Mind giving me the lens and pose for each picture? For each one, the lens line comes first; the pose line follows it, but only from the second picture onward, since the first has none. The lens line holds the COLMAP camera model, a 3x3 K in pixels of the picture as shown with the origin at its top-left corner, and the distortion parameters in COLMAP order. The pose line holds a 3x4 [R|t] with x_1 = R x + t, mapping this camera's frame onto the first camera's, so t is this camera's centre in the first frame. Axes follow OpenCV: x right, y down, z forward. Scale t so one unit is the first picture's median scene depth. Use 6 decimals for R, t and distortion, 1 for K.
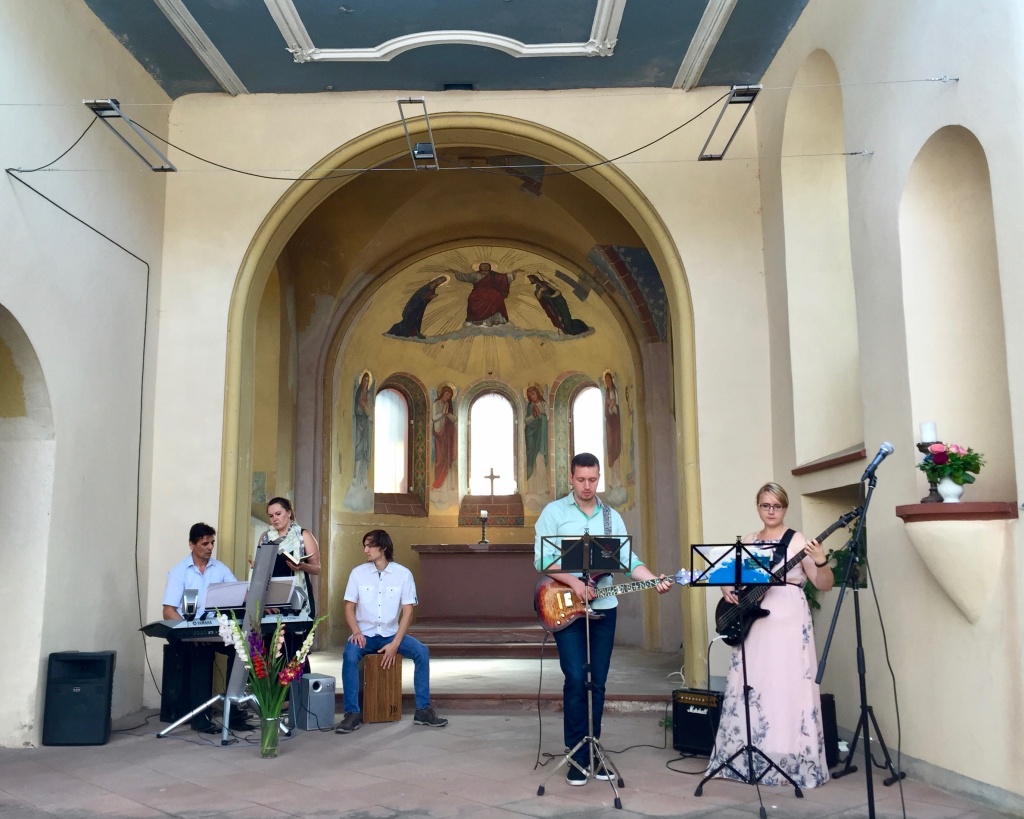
lens RADIAL K [[1047.6, 0, 497.5], [0, 1047.6, 393.5], [0, 0, 1]] dist [0.051434, -0.005173]
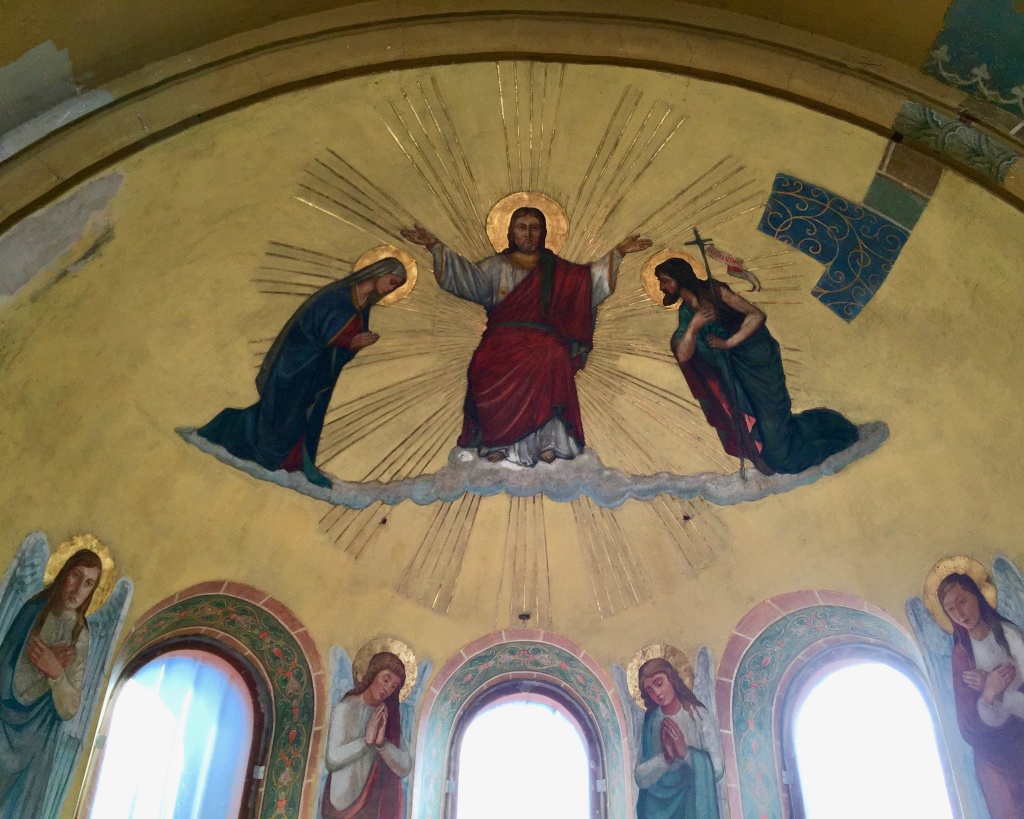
lens RADIAL K [[915.0, 0, 526.9], [0, 915.0, 408.6], [0, 0, 1]] dist [0.033172, -0.008409]
pose [[0.998830, 0.036793, 0.031383, -0.018538], [-0.019214, 0.897474, -0.440648, 0.051707], [-0.044378, 0.439529, 0.897131, 0.758631]]
